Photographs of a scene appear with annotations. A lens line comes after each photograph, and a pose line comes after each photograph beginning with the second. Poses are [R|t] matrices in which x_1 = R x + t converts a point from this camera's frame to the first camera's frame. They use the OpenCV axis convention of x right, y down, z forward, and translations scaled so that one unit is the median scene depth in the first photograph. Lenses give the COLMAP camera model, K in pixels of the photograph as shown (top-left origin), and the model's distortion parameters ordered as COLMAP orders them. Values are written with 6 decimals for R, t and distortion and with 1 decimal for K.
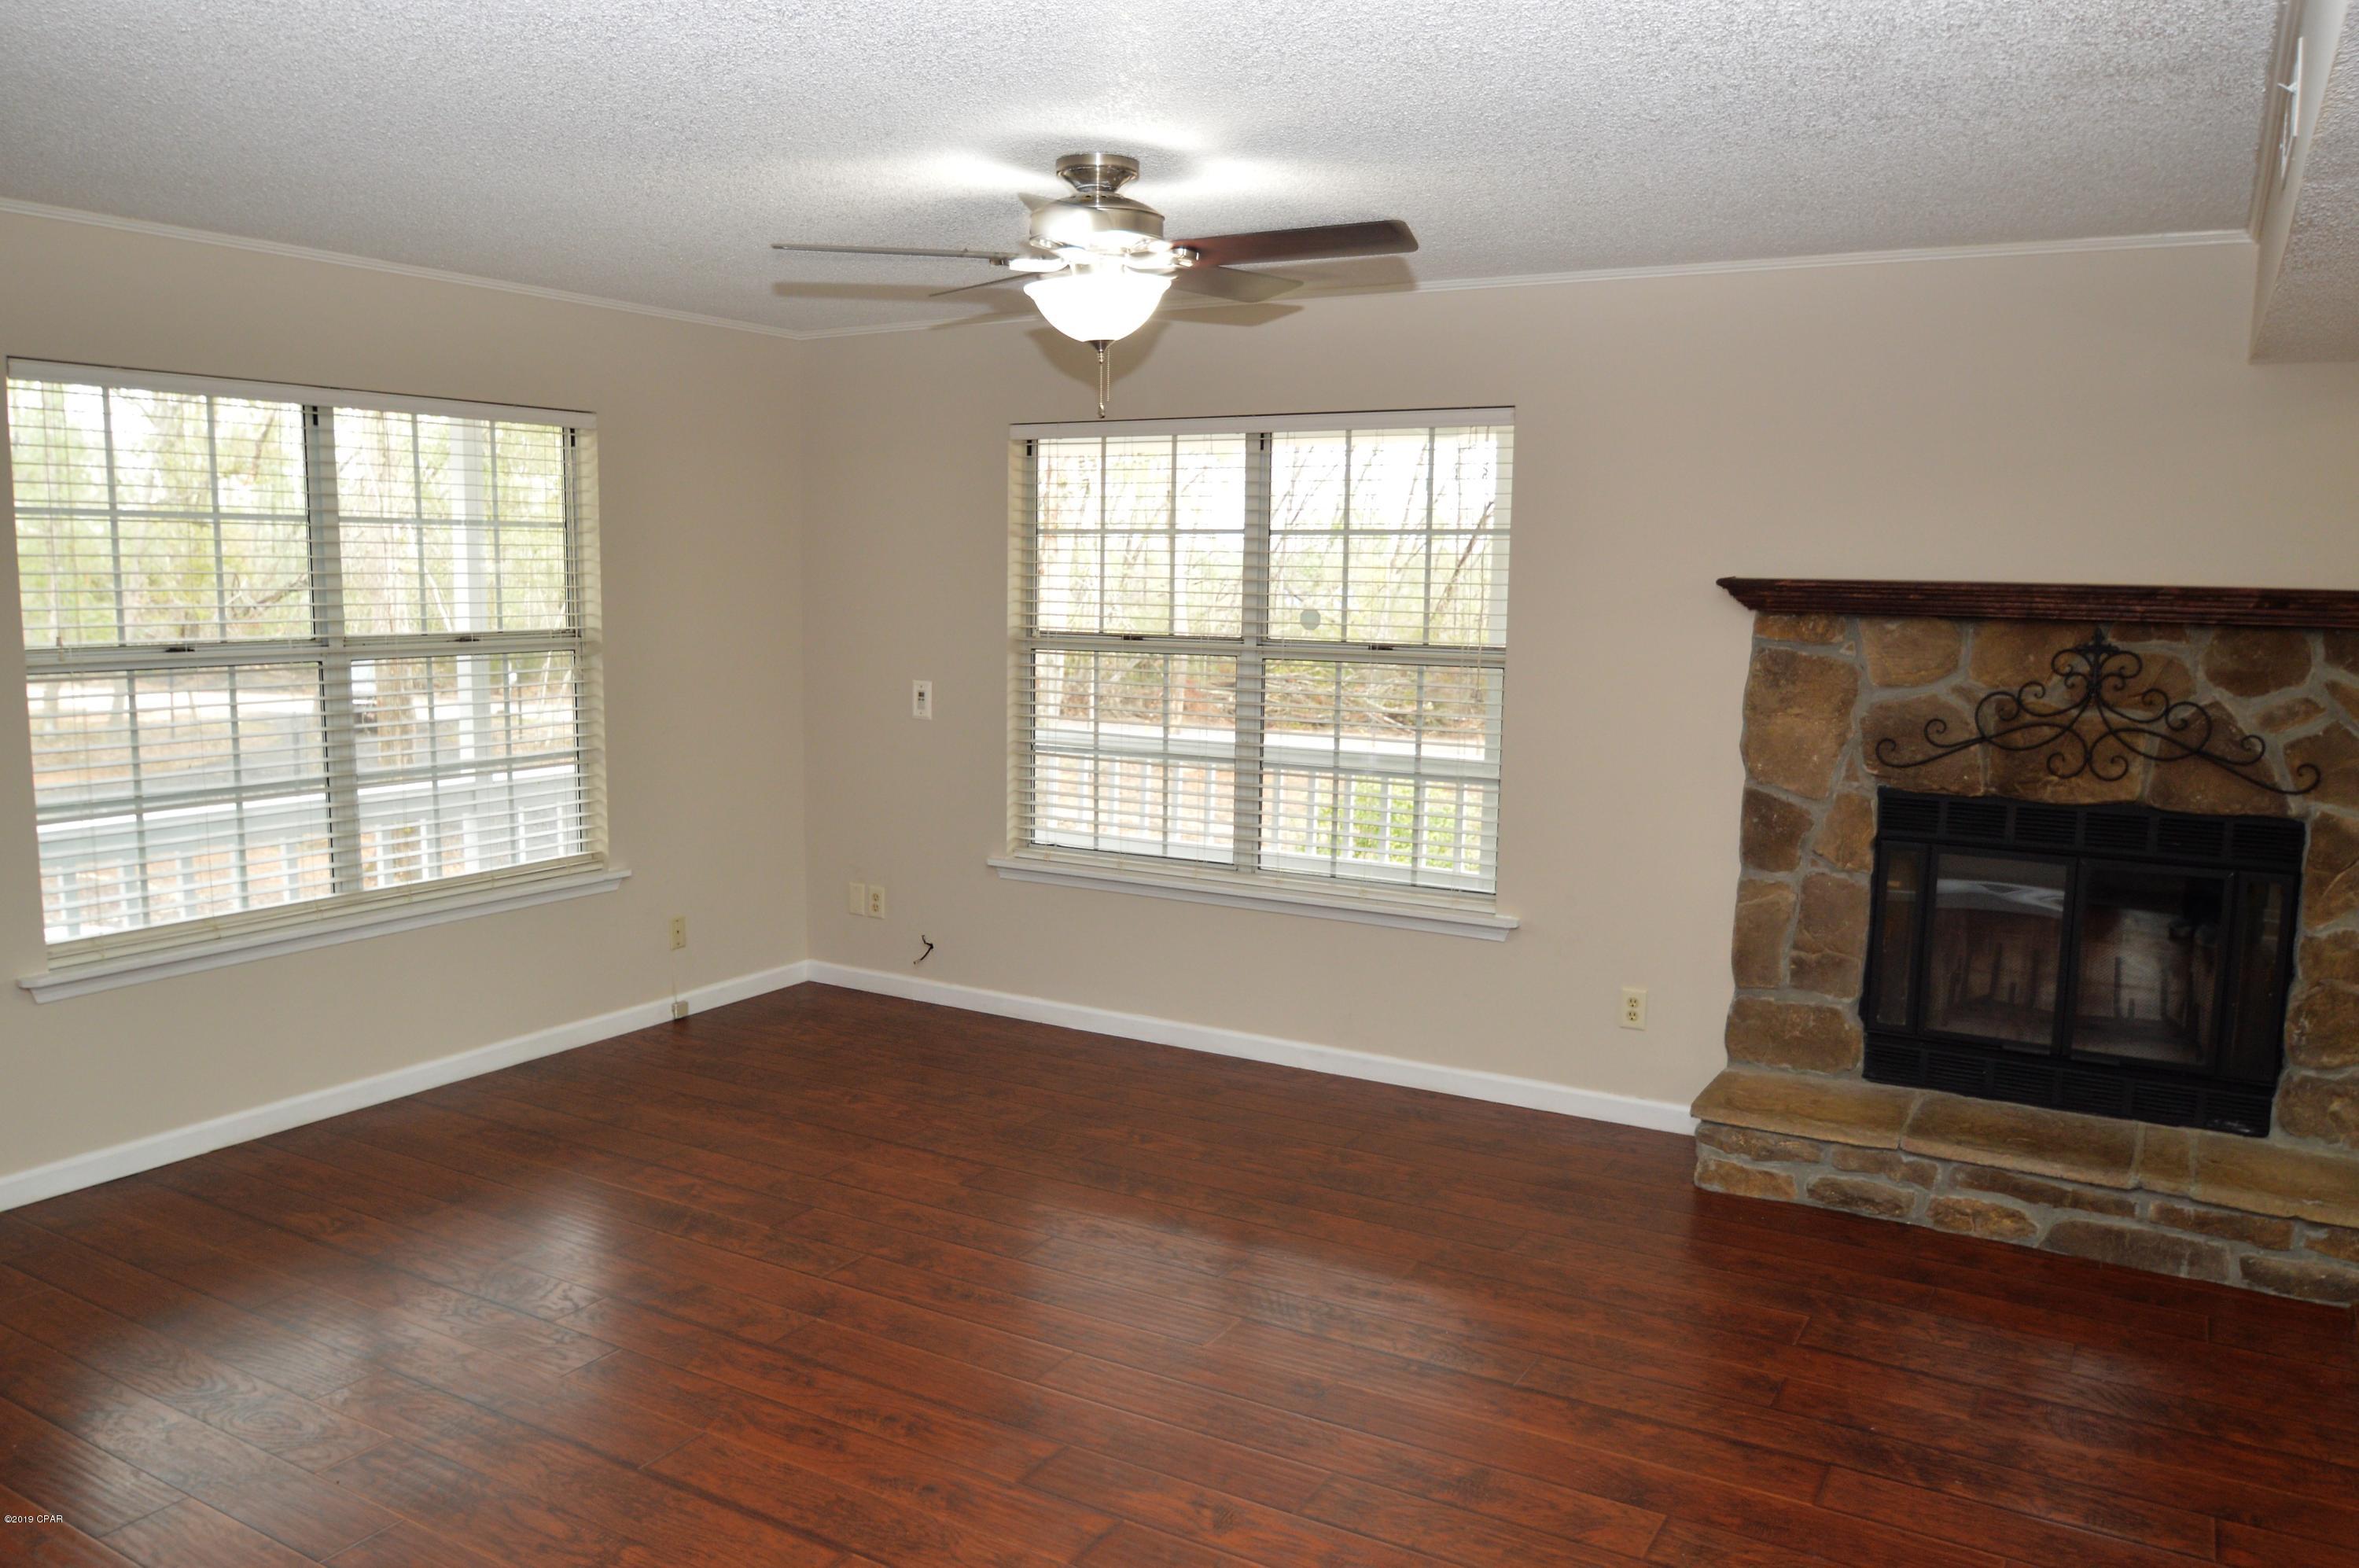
lens RADIAL K [[1723.3, 0, 1162.8], [0, 1723.3, 805.9], [0, 0, 1]] dist [-0.049258, 0.012739]
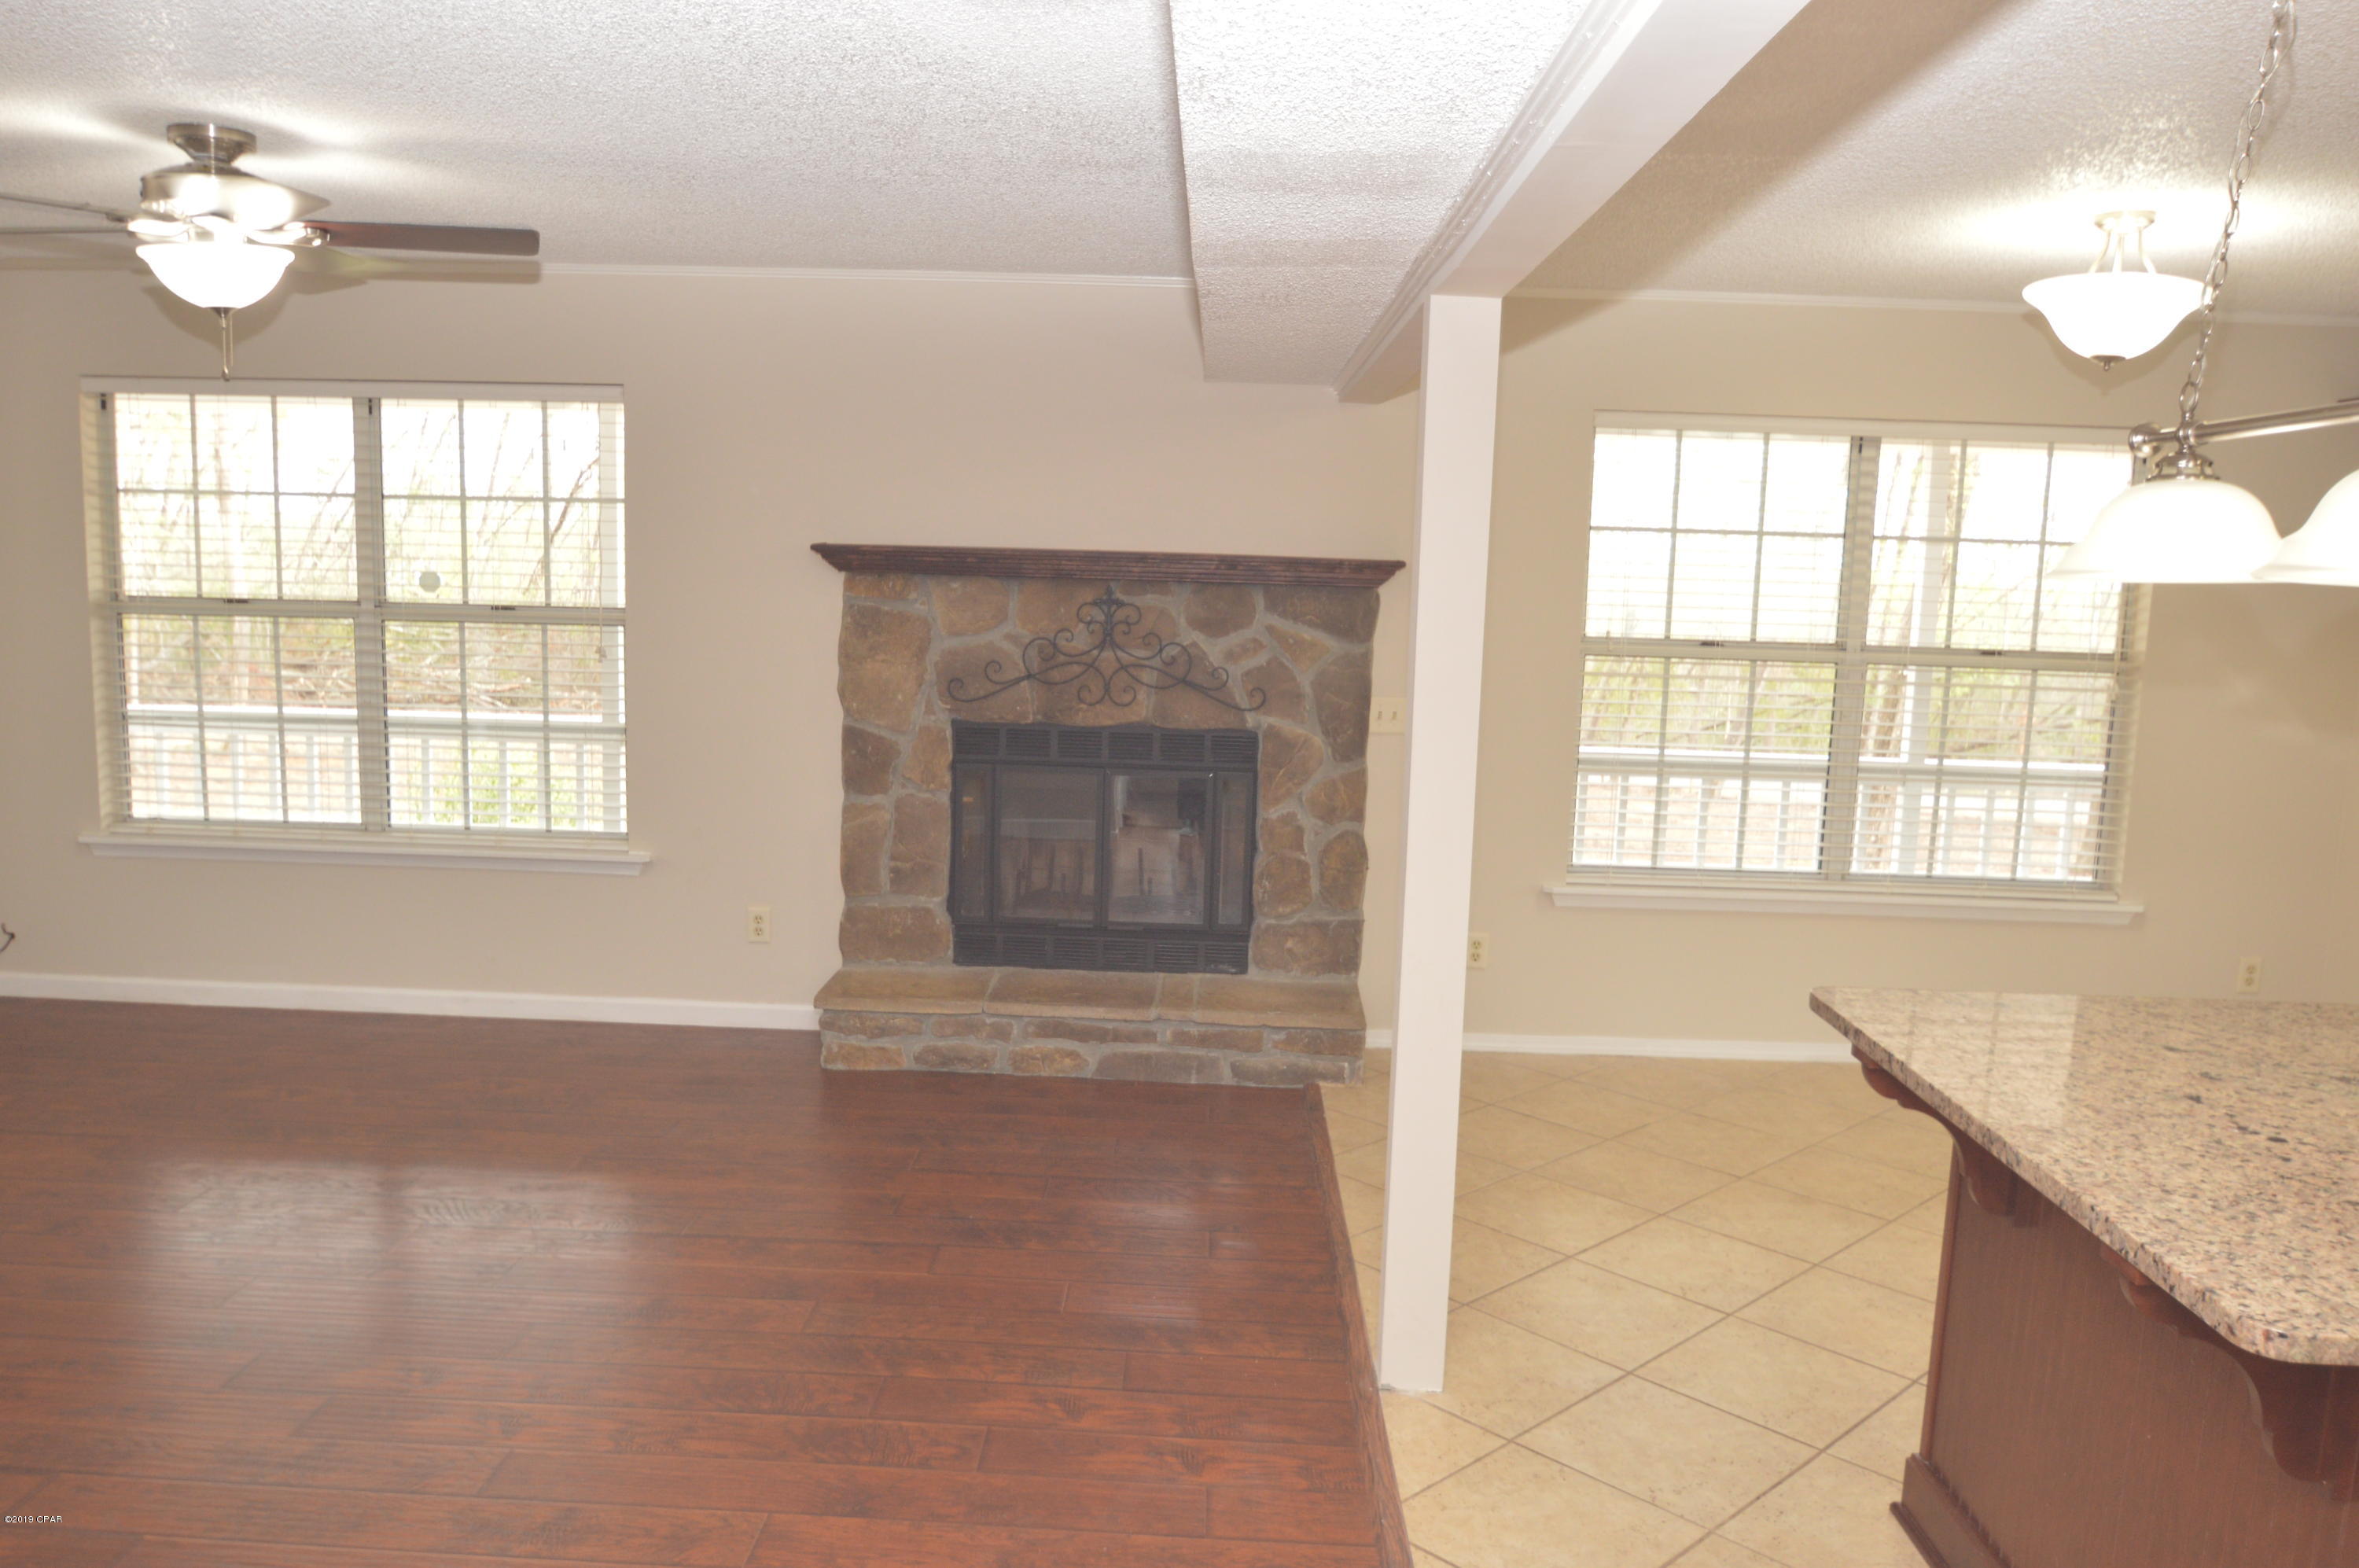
lens RADIAL K [[1732.2, 0, 1167.4], [0, 1732.2, 794.0], [0, 0, 1]] dist [-0.048634, 0.008850]
pose [[0.872206, -0.054961, 0.486042, -0.044872], [0.050939, 0.998470, 0.021495, 0.024325], [-0.486480, 0.006011, 0.873671, -0.142701]]
